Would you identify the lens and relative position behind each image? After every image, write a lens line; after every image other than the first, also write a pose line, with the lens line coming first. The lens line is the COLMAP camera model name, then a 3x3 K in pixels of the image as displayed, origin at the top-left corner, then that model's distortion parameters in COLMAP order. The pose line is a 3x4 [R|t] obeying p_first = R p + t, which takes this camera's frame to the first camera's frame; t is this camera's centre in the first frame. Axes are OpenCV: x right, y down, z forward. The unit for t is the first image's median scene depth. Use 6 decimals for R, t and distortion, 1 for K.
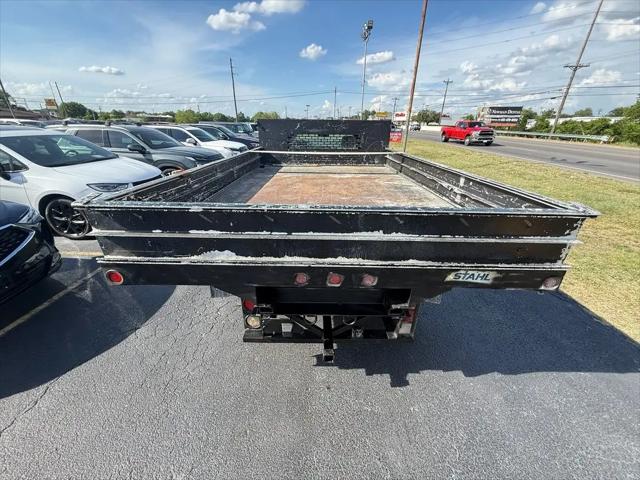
lens RADIAL K [[252.7, 0, 319.8], [0, 252.7, 245.3], [0, 0, 1]] dist [-0.000921, 0.000142]
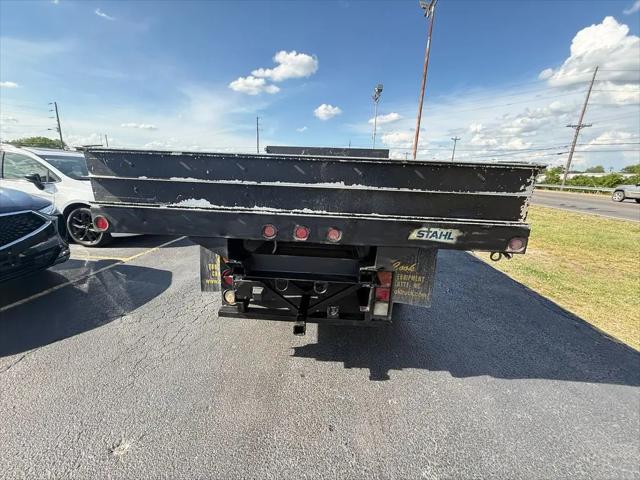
lens RADIAL K [[253.5, 0, 319.6], [0, 253.5, 247.0], [0, 0, 1]] dist [-0.000063, -0.000228]
pose [[0.997932, 0.035914, -0.053309, 0.123044], [-0.044668, 0.983848, -0.173346, 0.236043], [0.046222, 0.175368, 0.983417, -0.012636]]
